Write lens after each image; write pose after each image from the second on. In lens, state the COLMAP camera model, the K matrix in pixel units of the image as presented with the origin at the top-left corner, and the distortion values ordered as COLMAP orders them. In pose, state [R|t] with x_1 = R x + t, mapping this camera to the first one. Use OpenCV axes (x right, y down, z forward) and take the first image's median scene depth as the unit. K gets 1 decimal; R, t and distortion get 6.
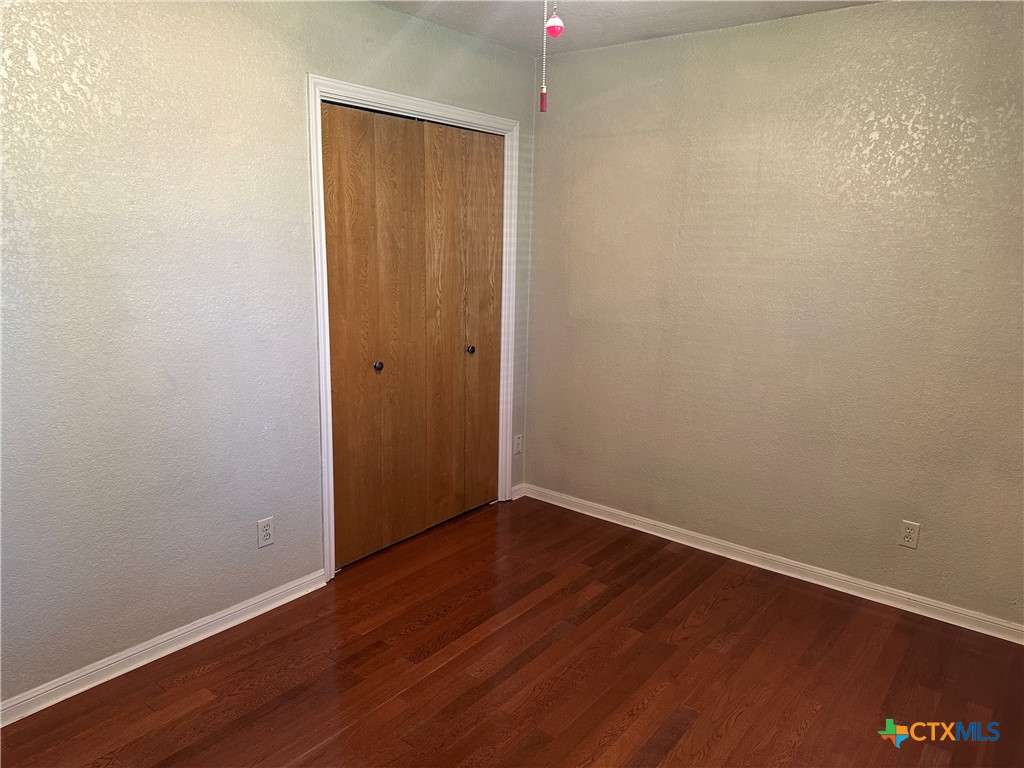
lens RADIAL K [[714.3, 0, 512.0], [0, 714.3, 384.0], [0, 0, 1]] dist [0.082331, -0.125411]
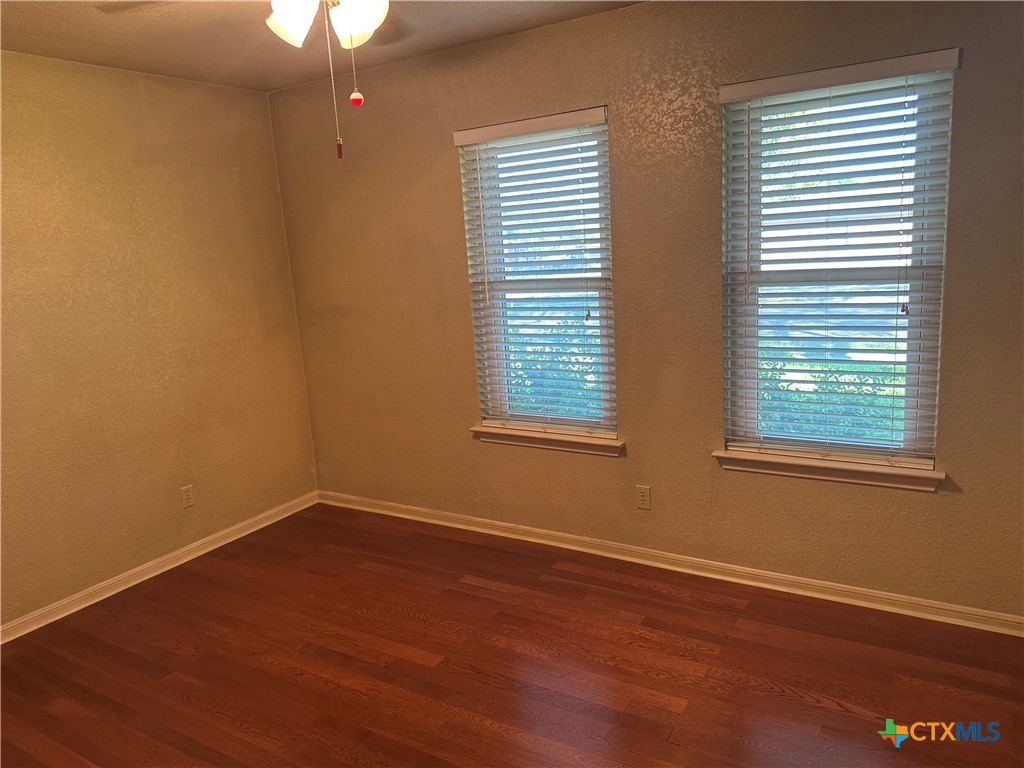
lens RADIAL K [[714.3, 0, 512.0], [0, 714.3, 384.0], [0, 0, 1]] dist [0.082331, -0.125411]
pose [[-0.111689, -0.207012, 0.971942, -0.728456], [0.261690, 0.937413, 0.229729, -0.122208], [-0.958668, 0.280006, -0.050526, 0.496020]]
